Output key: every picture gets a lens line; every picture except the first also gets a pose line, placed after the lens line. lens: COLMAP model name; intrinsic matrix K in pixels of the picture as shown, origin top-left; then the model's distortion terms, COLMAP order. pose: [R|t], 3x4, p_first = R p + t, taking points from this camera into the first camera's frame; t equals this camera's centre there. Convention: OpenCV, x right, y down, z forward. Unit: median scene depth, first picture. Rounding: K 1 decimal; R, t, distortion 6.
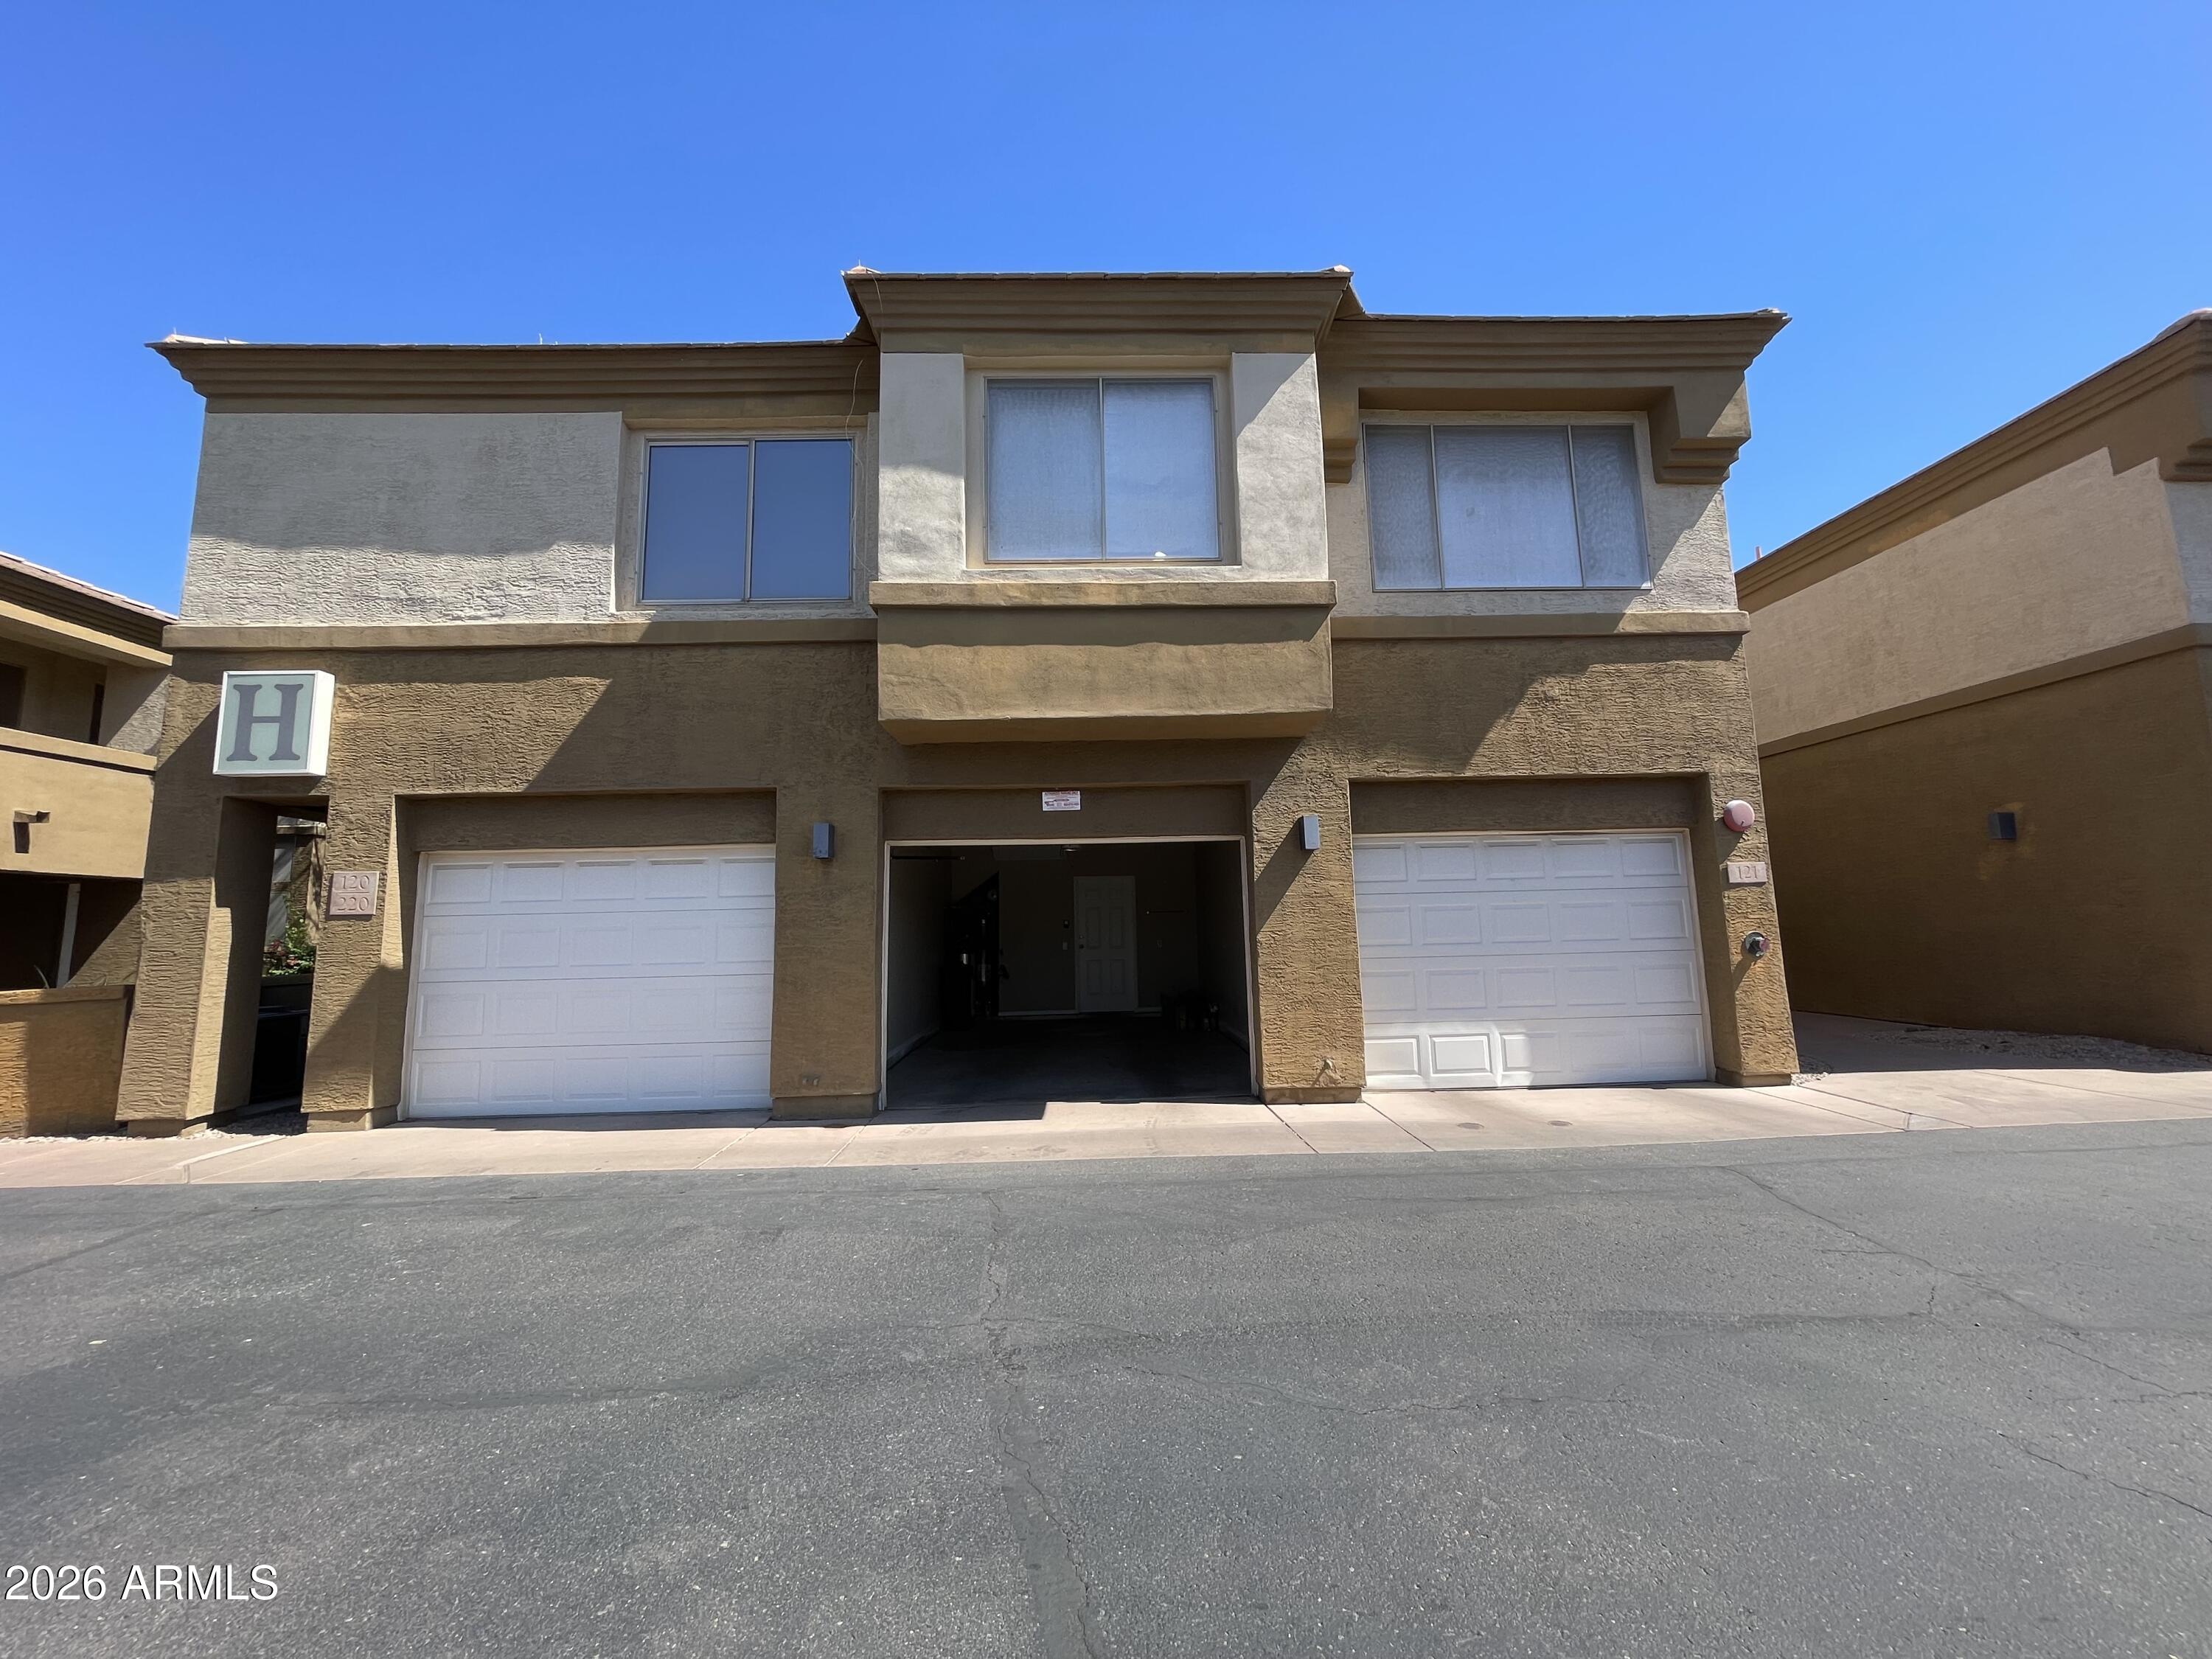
lens RADIAL K [[889.7, 0, 1109.6], [0, 889.7, 816.7], [0, 0, 1]] dist [0.004889, -0.003199]
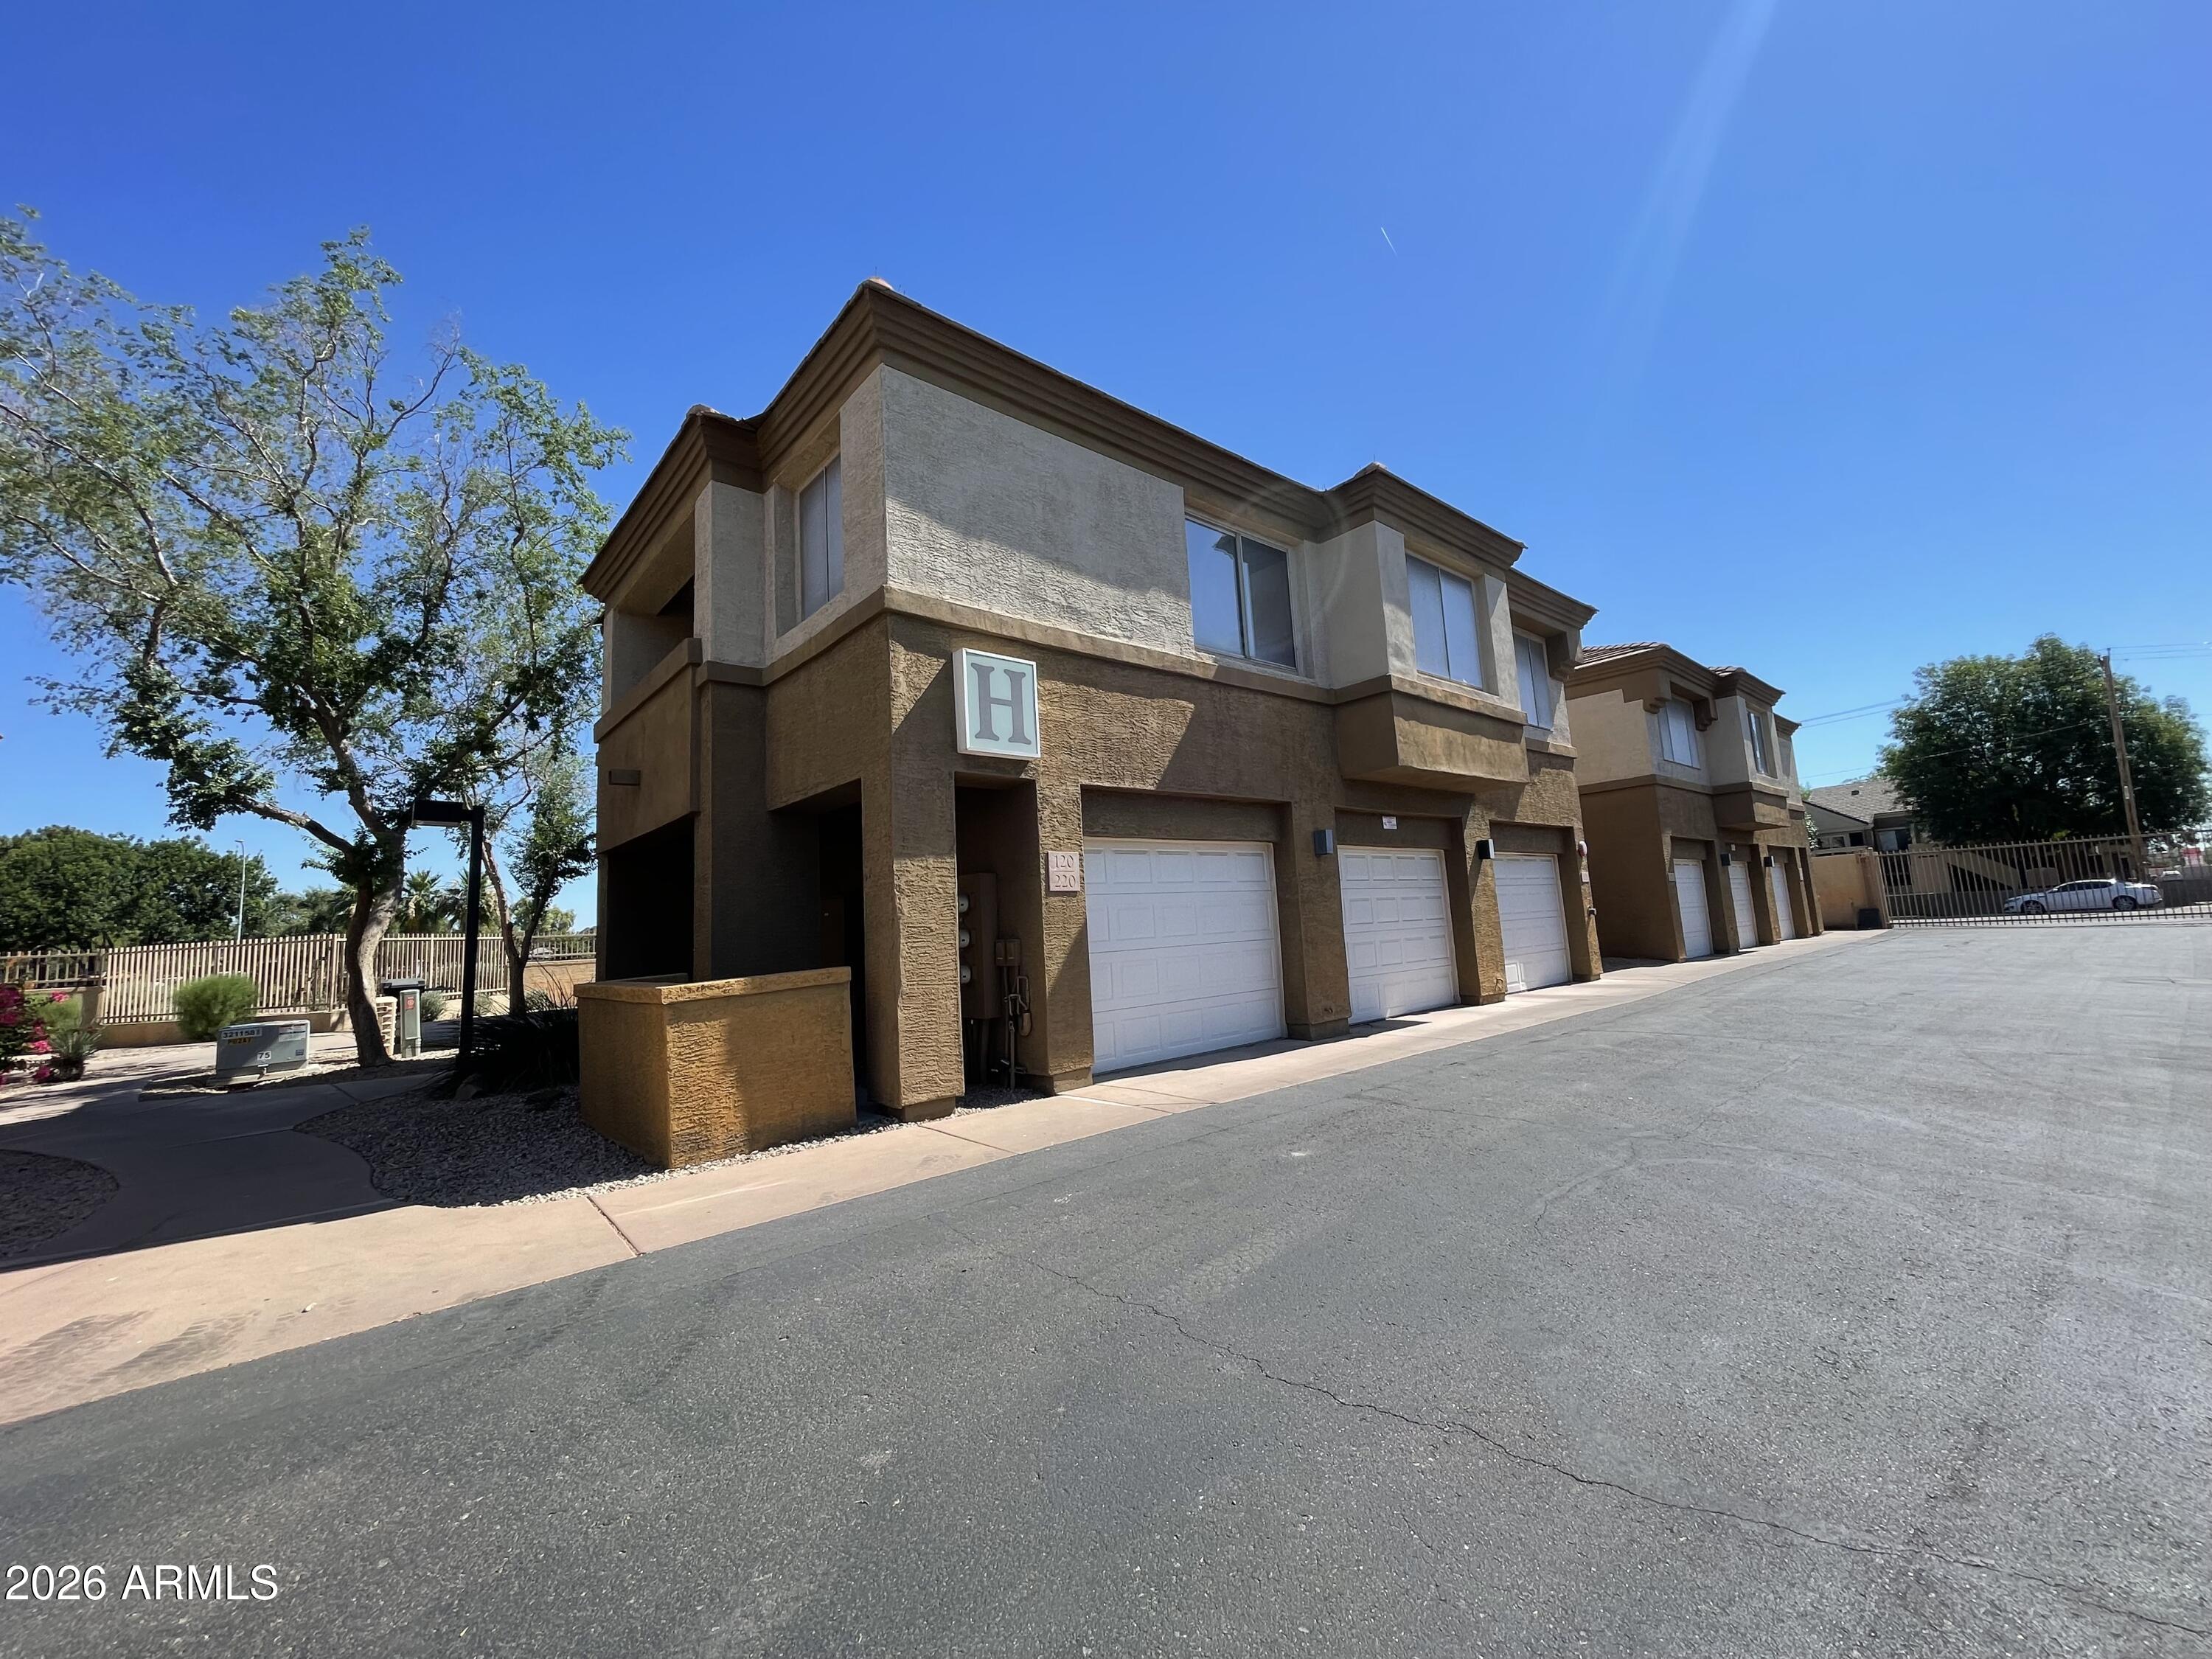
lens RADIAL K [[892.3, 0, 1105.4], [0, 892.3, 814.3], [0, 0, 1]] dist [0.002439, 0.000141]
pose [[0.770344, 0.062139, 0.634593, -1.457582], [-0.042191, 0.998026, -0.046510, 0.062290], [-0.636231, 0.009054, 0.771446, 0.121421]]
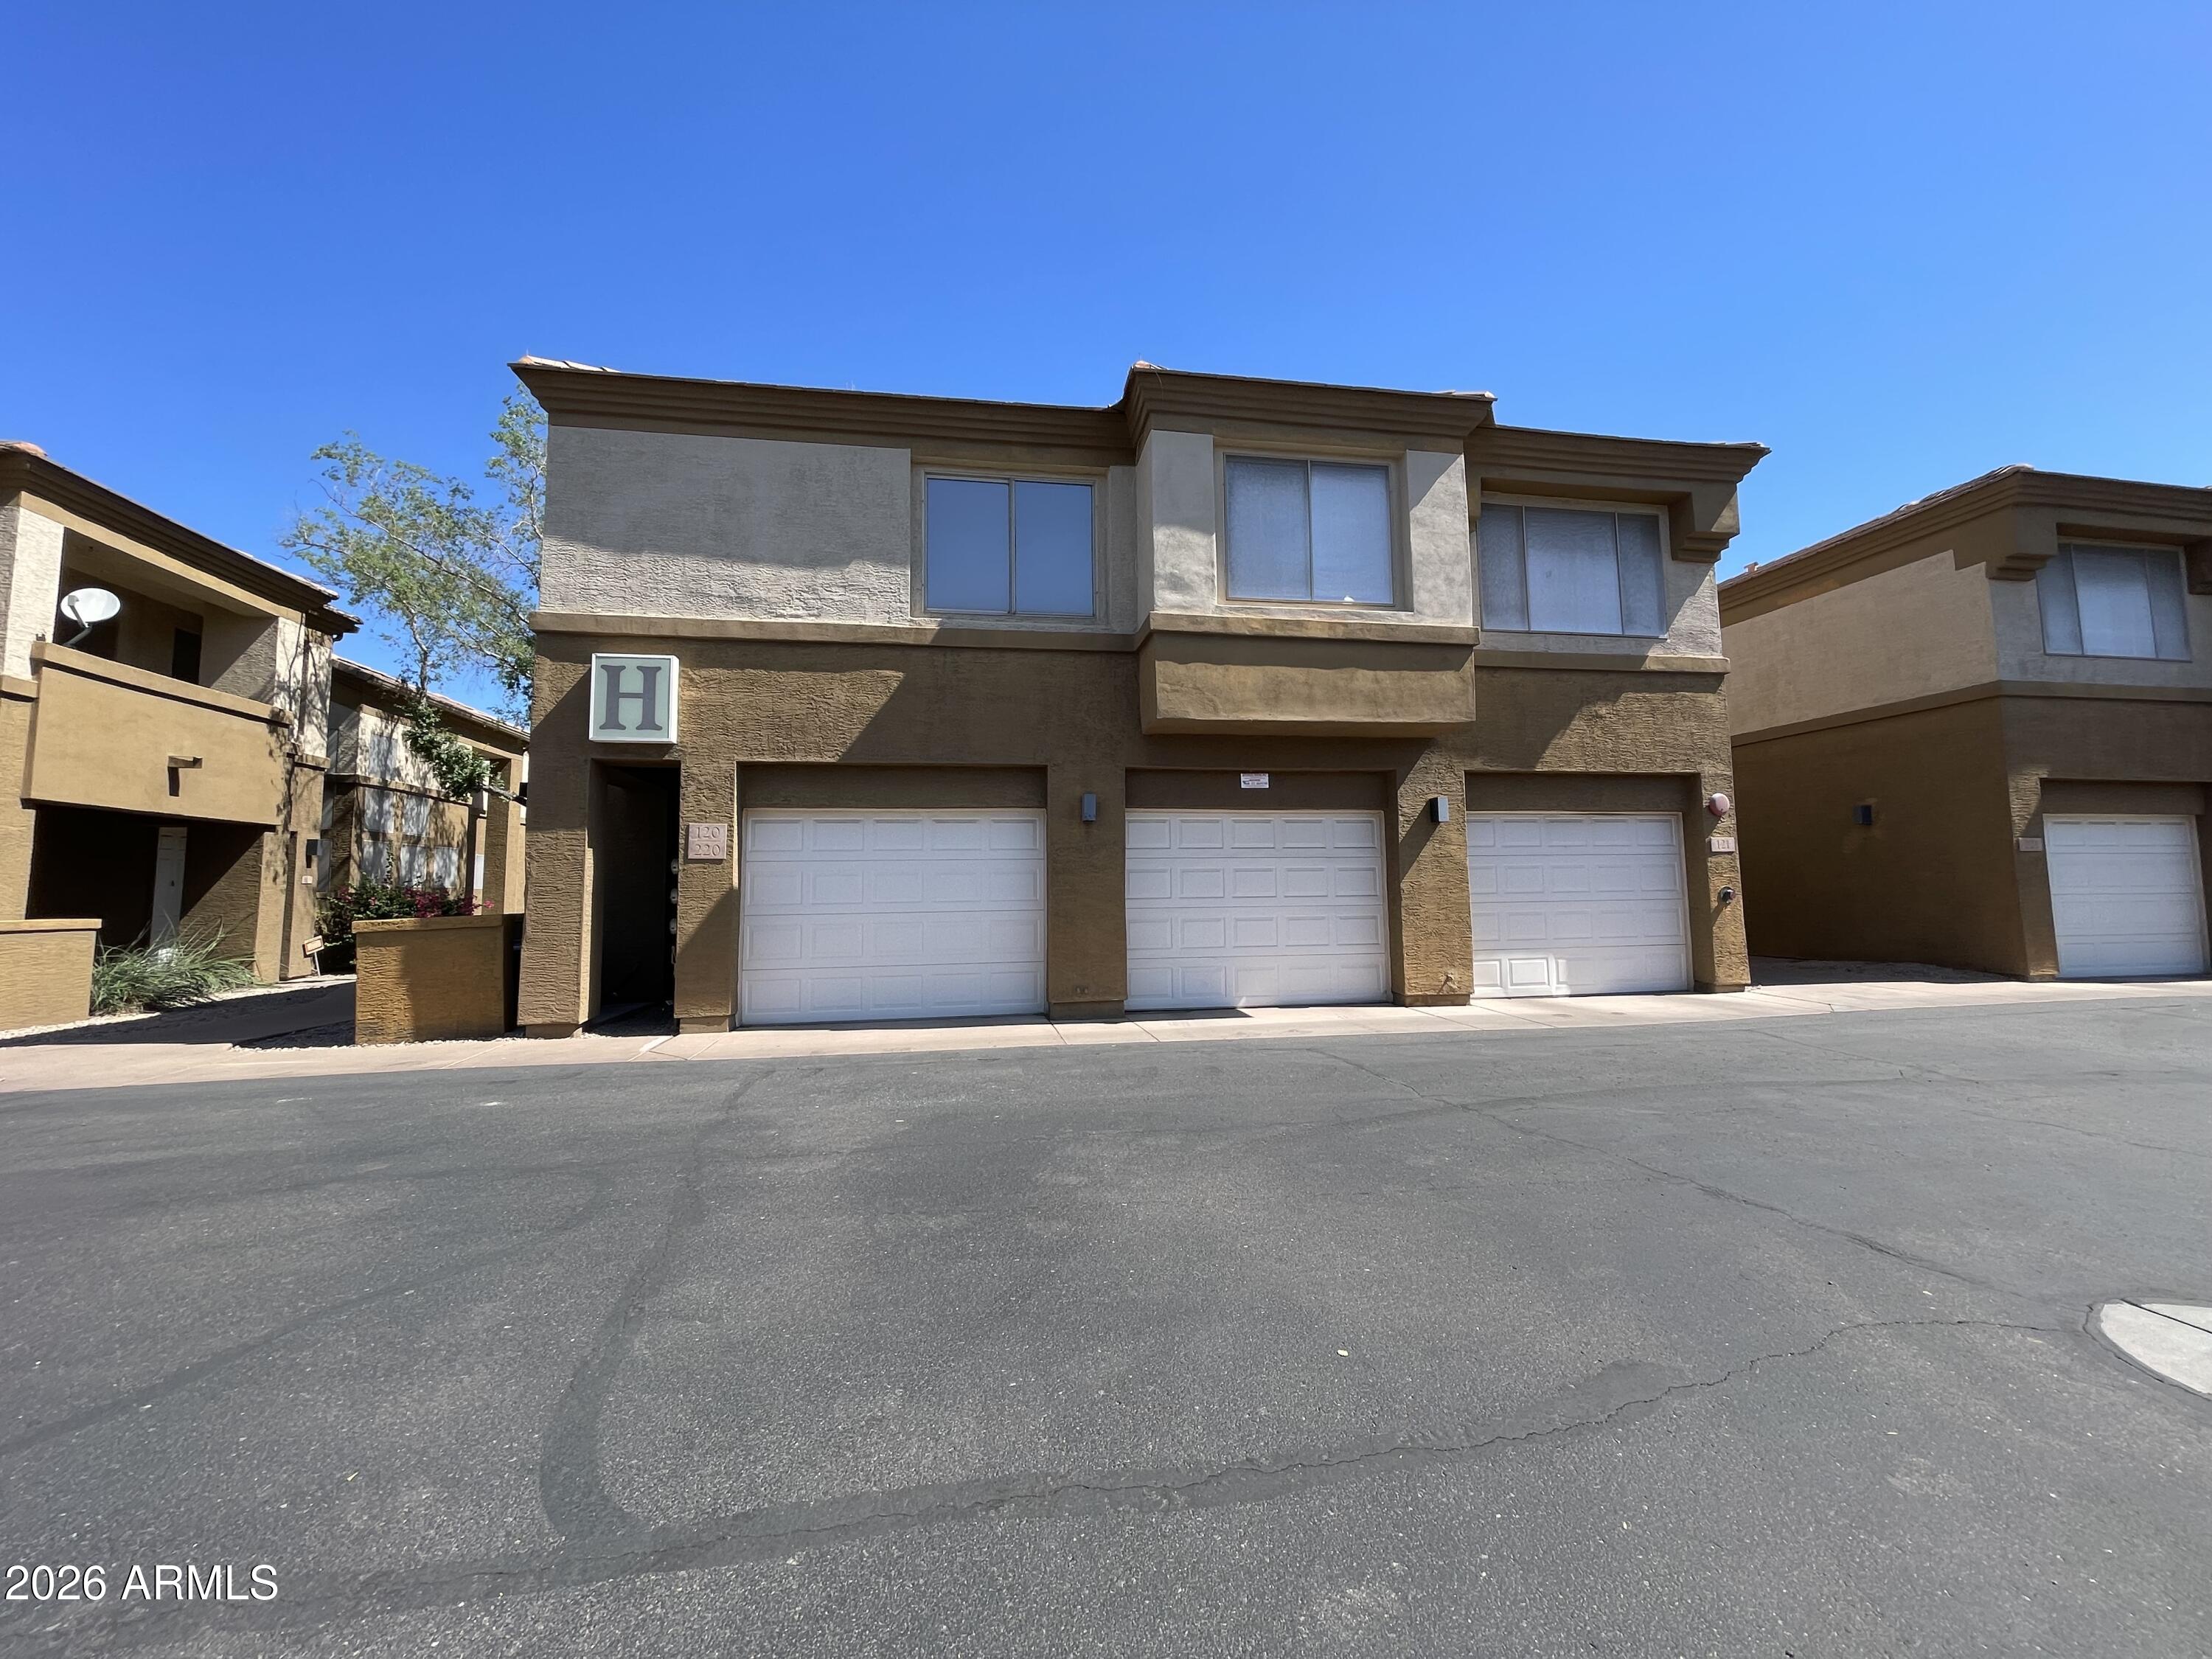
lens RADIAL K [[888.1, 0, 1108.0], [0, 888.1, 818.8], [0, 0, 1]] dist [-0.000556, -0.000137]
pose [[0.990279, 0.021819, 0.137376, -0.457390], [-0.027728, 0.998764, 0.041250, -0.010084], [-0.136306, -0.044659, 0.989660, -0.269854]]
